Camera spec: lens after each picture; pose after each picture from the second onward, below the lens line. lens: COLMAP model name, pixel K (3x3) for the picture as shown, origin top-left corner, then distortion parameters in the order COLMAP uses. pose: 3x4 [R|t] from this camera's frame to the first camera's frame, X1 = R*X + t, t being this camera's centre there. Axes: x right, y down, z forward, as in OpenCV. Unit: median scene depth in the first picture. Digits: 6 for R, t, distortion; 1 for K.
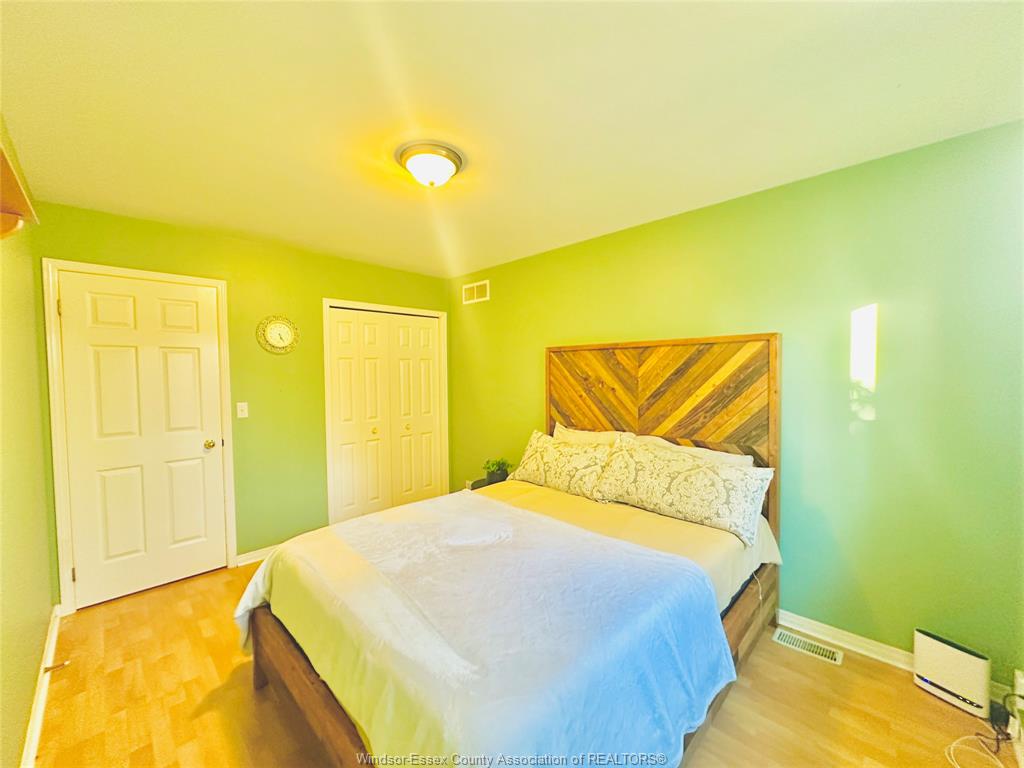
lens RADIAL K [[406.9, 0, 512.0], [0, 406.9, 384.0], [0, 0, 1]] dist [0.001955, 0.000325]
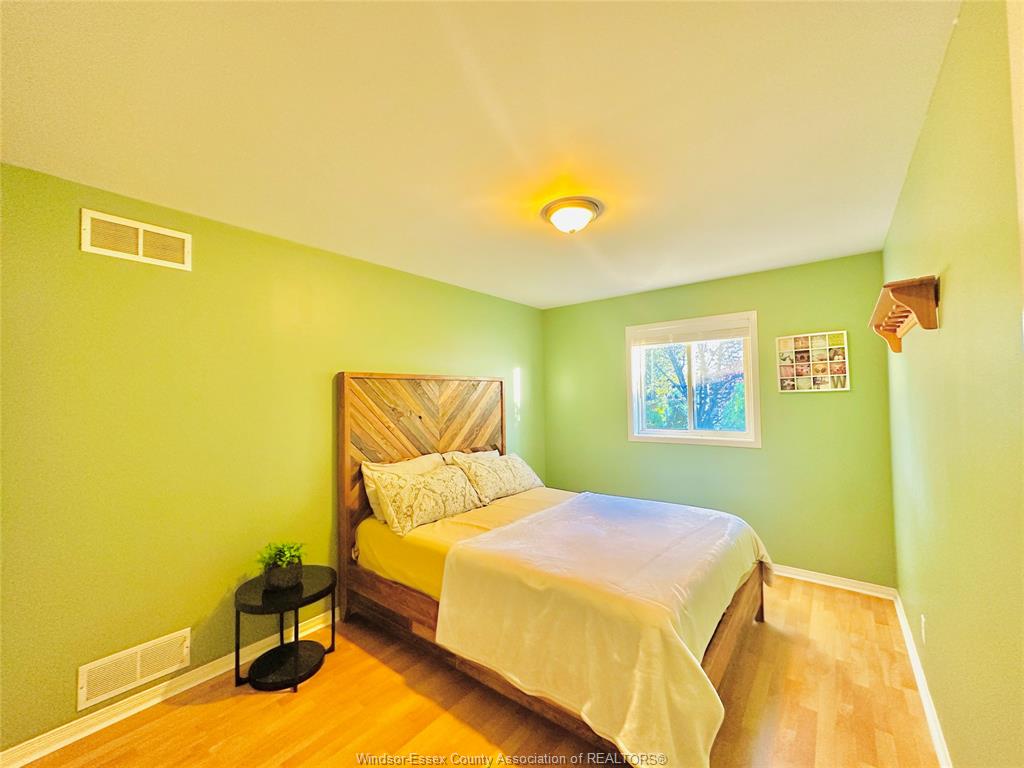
lens RADIAL K [[406.9, 0, 512.0], [0, 406.9, 384.0], [0, 0, 1]] dist [0.001955, 0.000325]
pose [[-0.105261, 0.044873, 0.993432, -0.875442], [0.053978, 0.997766, -0.039350, -0.019142], [-0.992979, 0.049482, -0.107448, 0.889859]]
